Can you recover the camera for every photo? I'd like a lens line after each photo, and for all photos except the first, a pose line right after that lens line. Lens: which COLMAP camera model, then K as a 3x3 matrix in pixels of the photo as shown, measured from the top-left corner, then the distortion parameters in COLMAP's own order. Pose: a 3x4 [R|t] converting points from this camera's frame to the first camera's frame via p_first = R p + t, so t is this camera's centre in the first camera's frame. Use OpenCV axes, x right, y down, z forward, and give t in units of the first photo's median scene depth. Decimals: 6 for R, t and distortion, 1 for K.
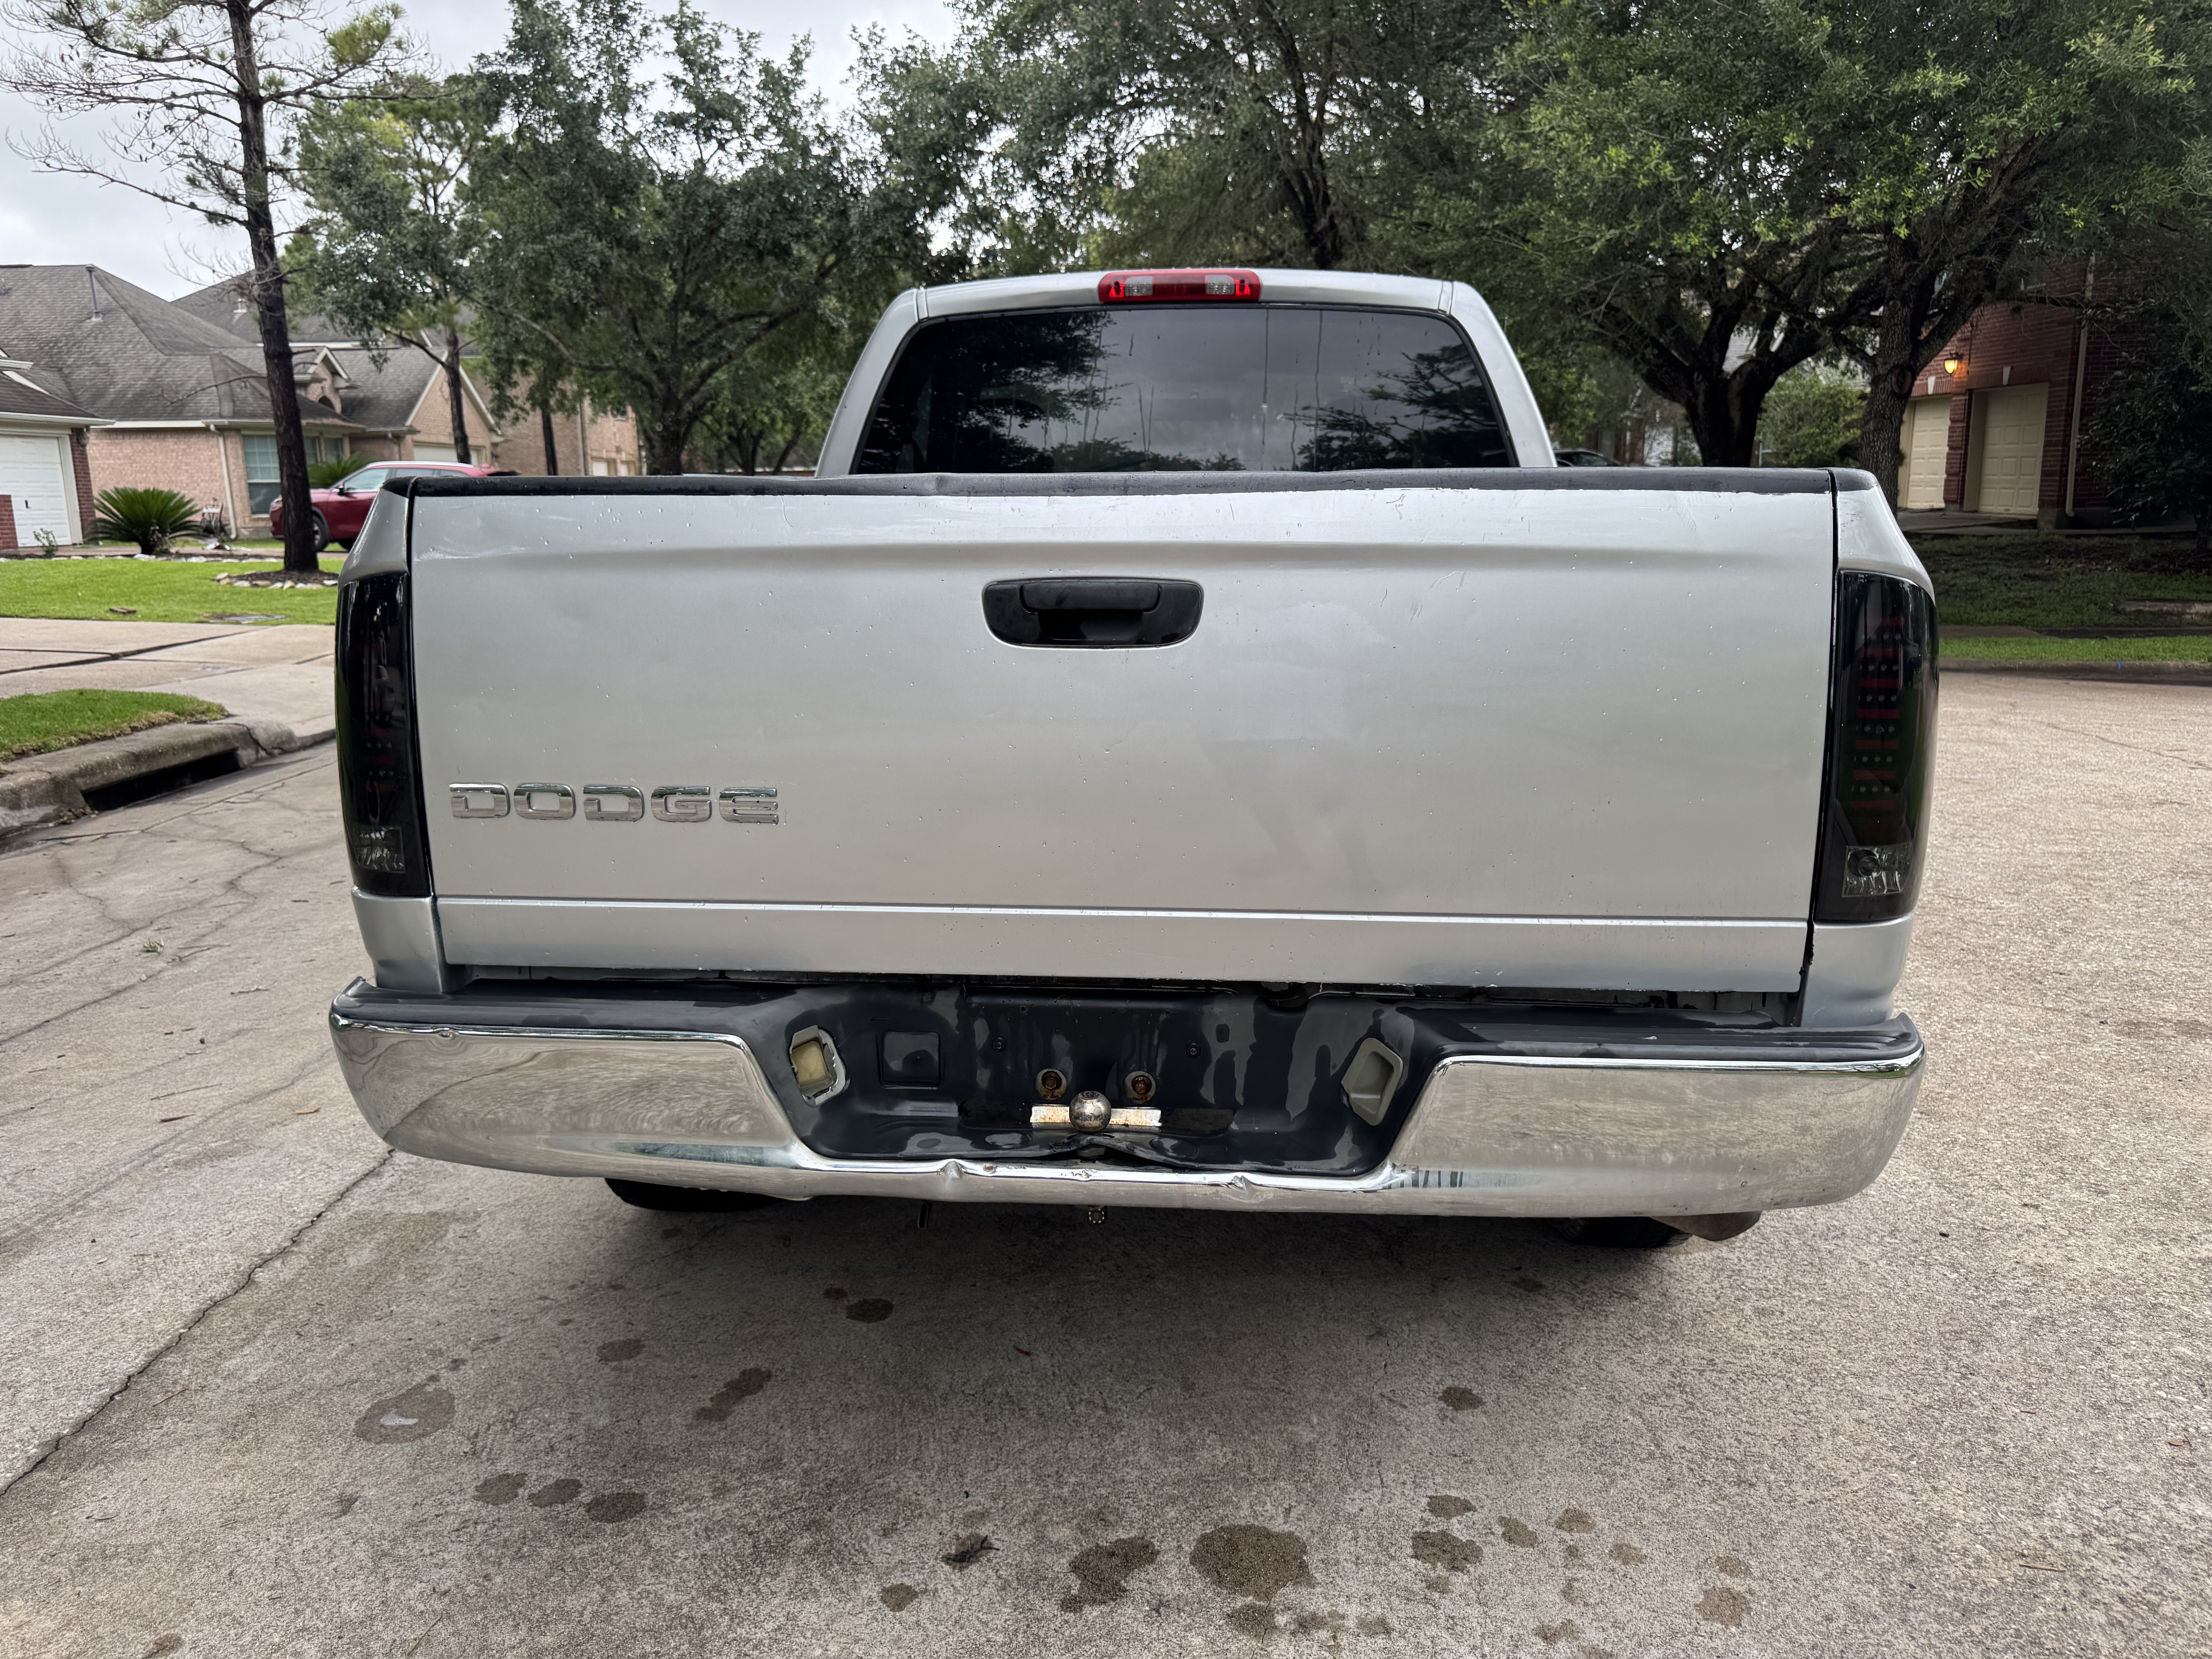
lens RADIAL K [[1552.3, 0, 1109.8], [0, 1552.3, 873.8], [0, 0, 1]] dist [0.045216, -0.065322]
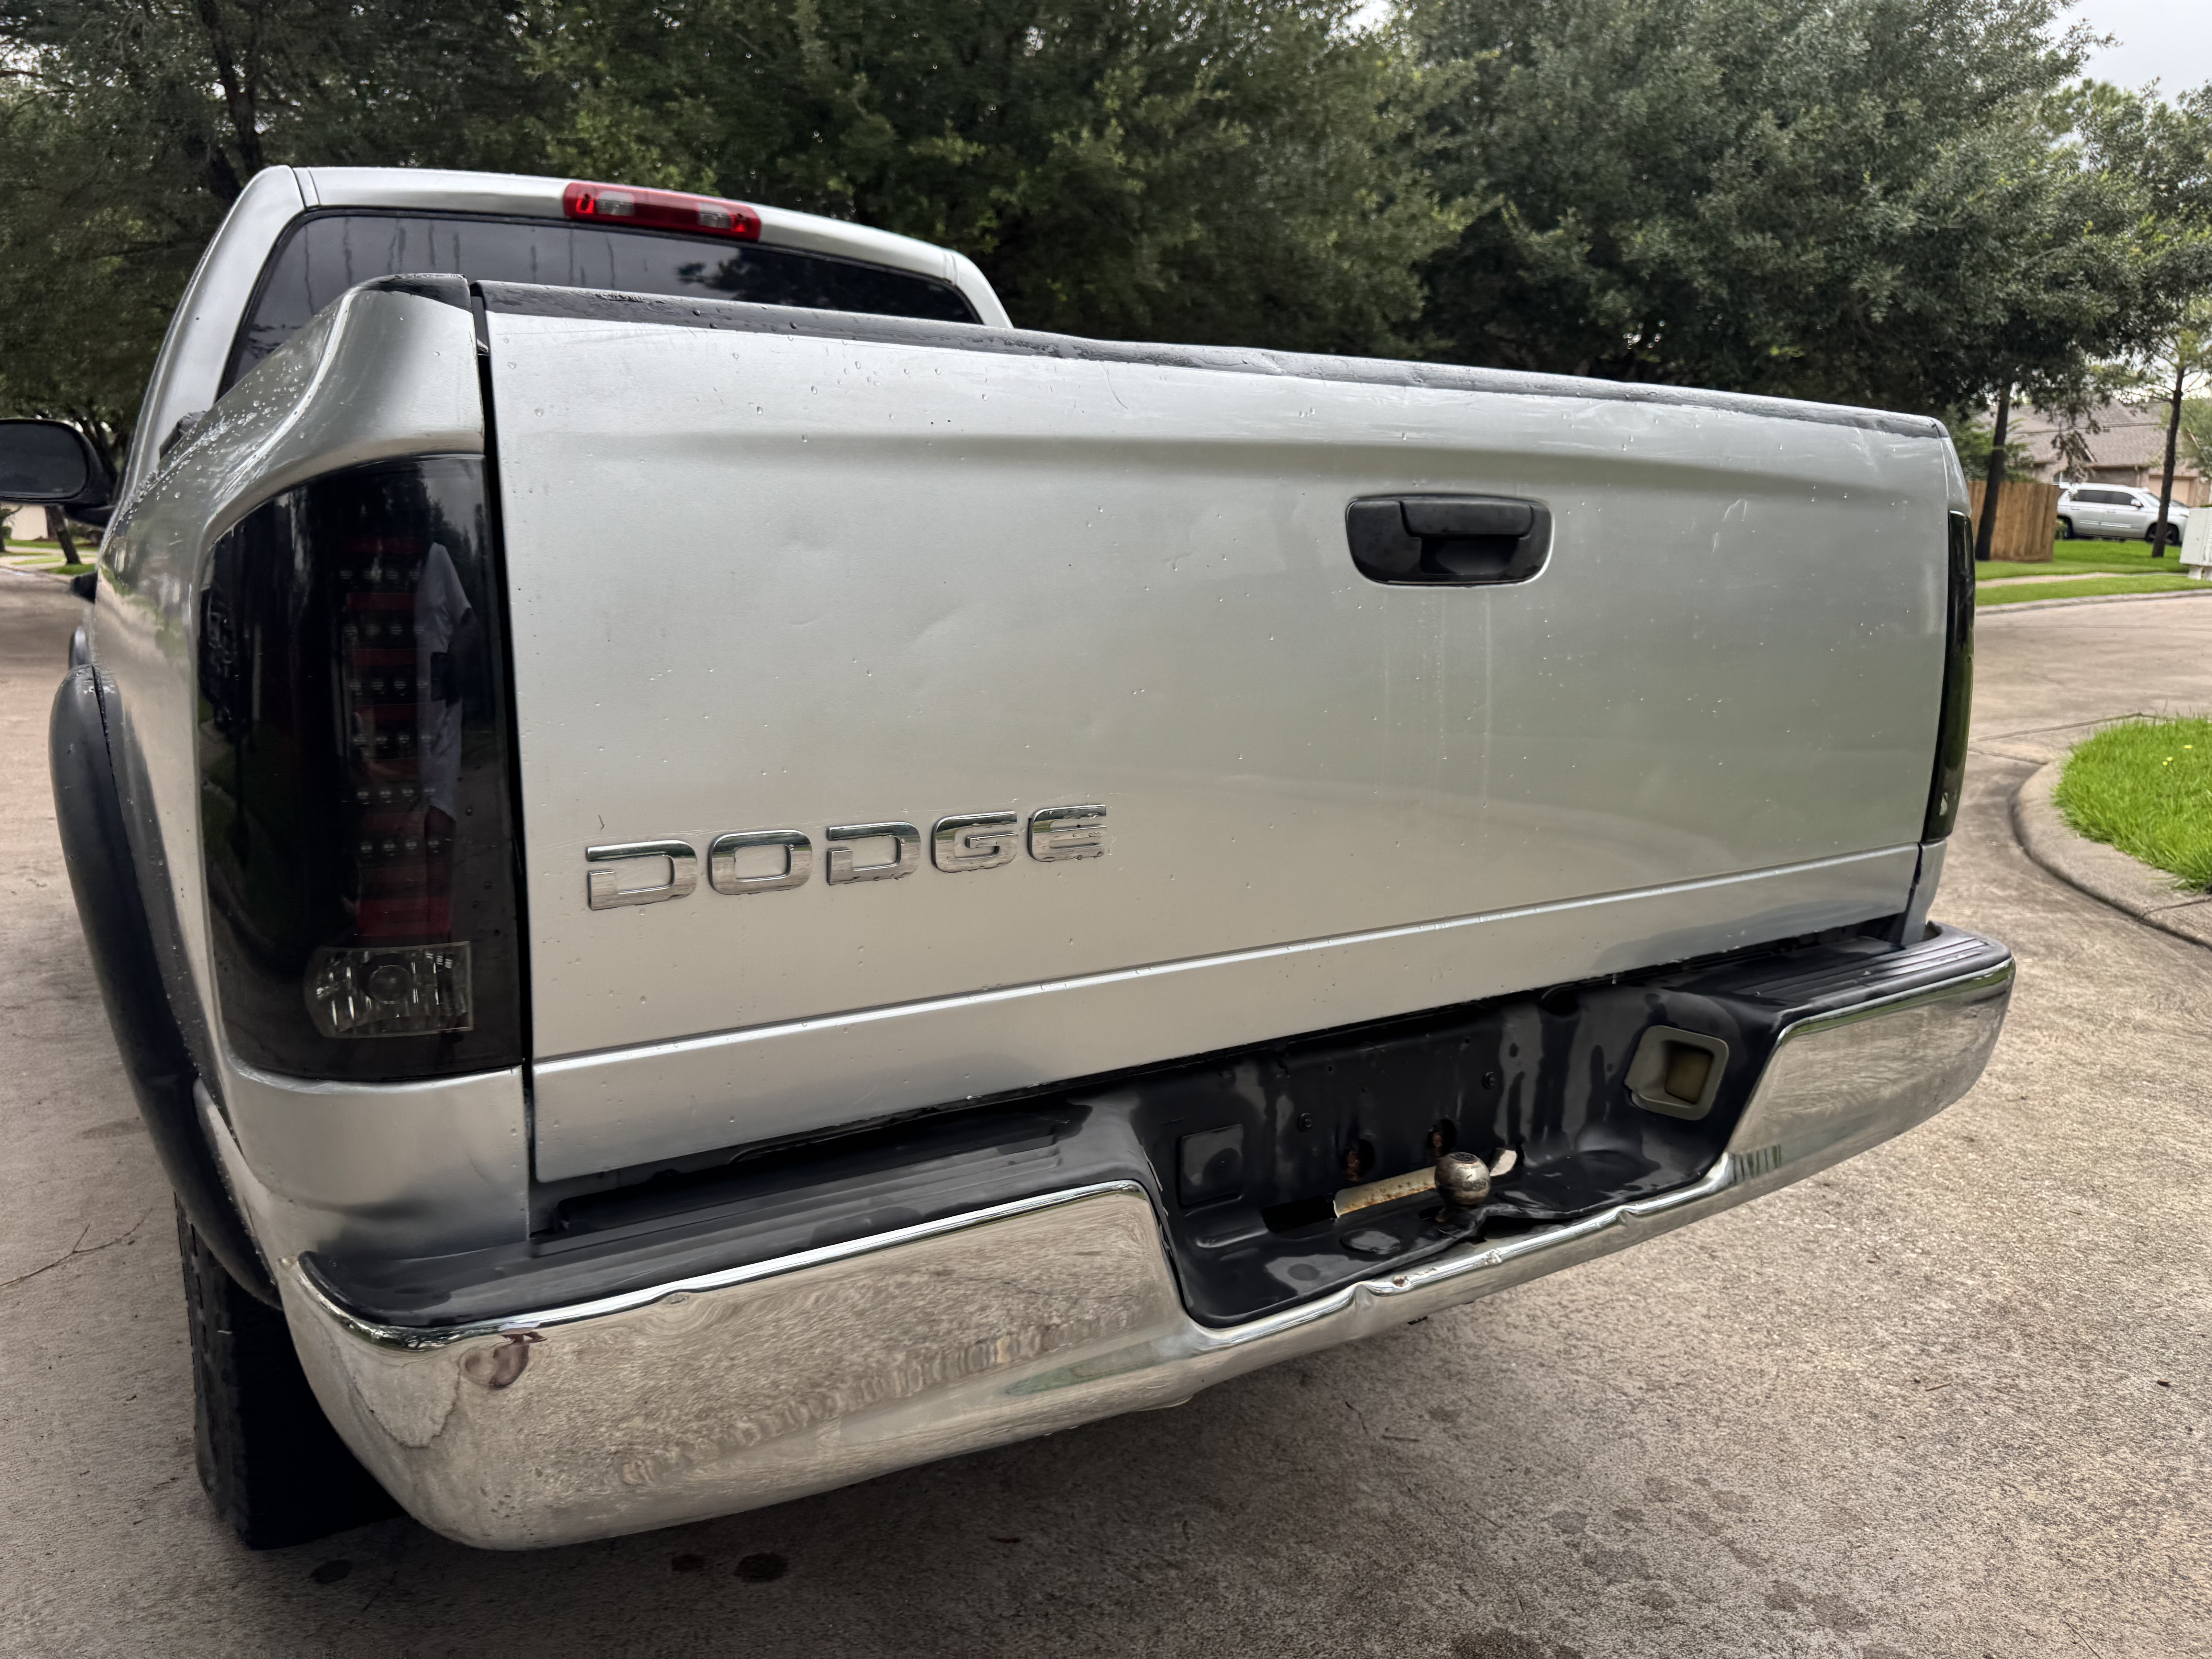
lens RADIAL K [[1552.3, 0, 1109.8], [0, 1552.3, 873.8], [0, 0, 1]] dist [0.045216, -0.065322]
pose [[0.794333, -0.110857, 0.597282, -0.594378], [0.125376, 0.991957, 0.017371, -0.034874], [-0.594404, 0.061086, 0.801843, 0.452069]]
